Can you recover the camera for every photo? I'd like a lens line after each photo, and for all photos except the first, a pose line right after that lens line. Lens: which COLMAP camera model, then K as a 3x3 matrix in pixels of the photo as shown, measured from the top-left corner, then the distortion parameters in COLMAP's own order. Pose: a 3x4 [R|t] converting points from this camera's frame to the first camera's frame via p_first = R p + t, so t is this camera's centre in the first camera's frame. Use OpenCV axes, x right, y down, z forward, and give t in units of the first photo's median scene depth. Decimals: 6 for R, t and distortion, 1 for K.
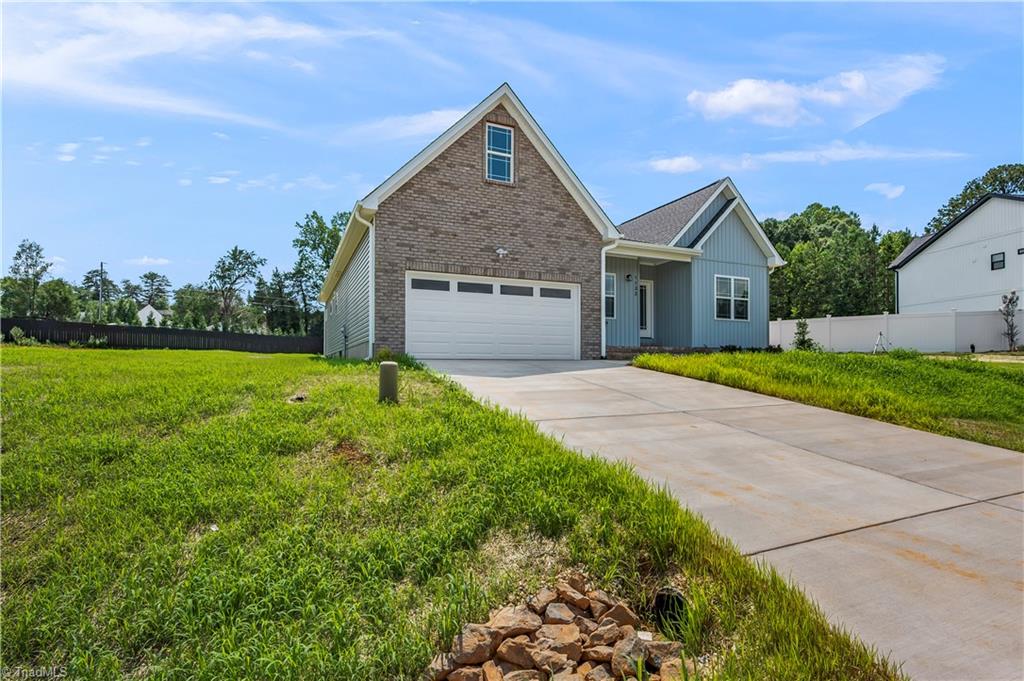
lens RADIAL K [[488.1, 0, 512.0], [0, 488.1, 340.5], [0, 0, 1]] dist [0.001481, 0.000099]
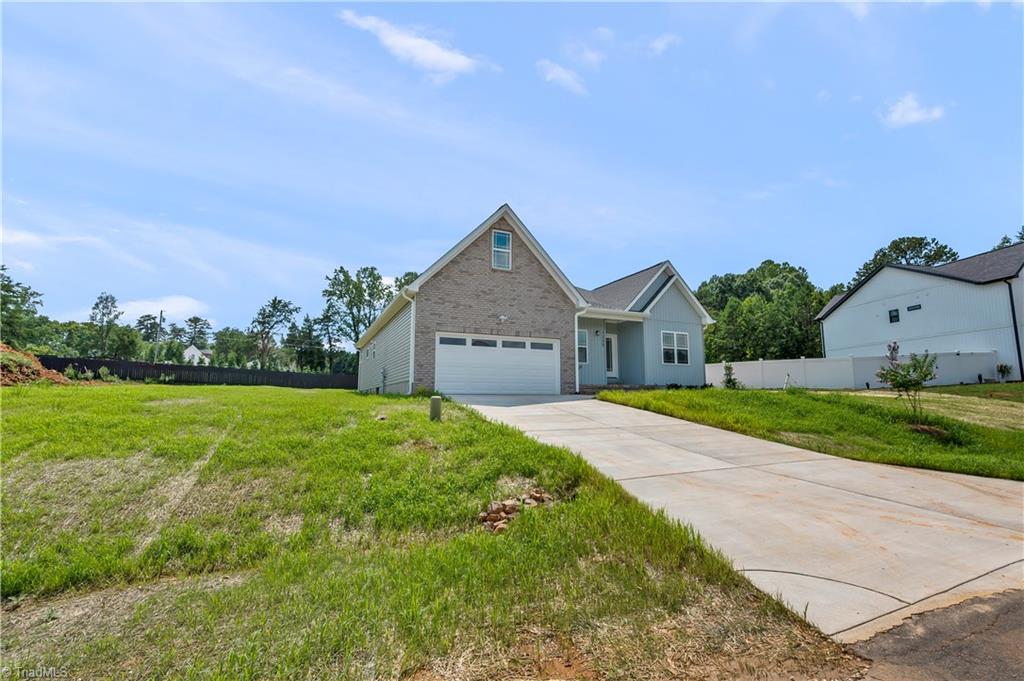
lens RADIAL K [[434.9, 0, 512.0], [0, 434.9, 340.5], [0, 0, 1]] dist [-0.001880, -0.000070]
pose [[0.999988, 0.001336, 0.004730, -0.000747], [-0.000941, 0.996587, -0.082545, -0.008480], [-0.004824, 0.082540, 0.996576, -0.177511]]
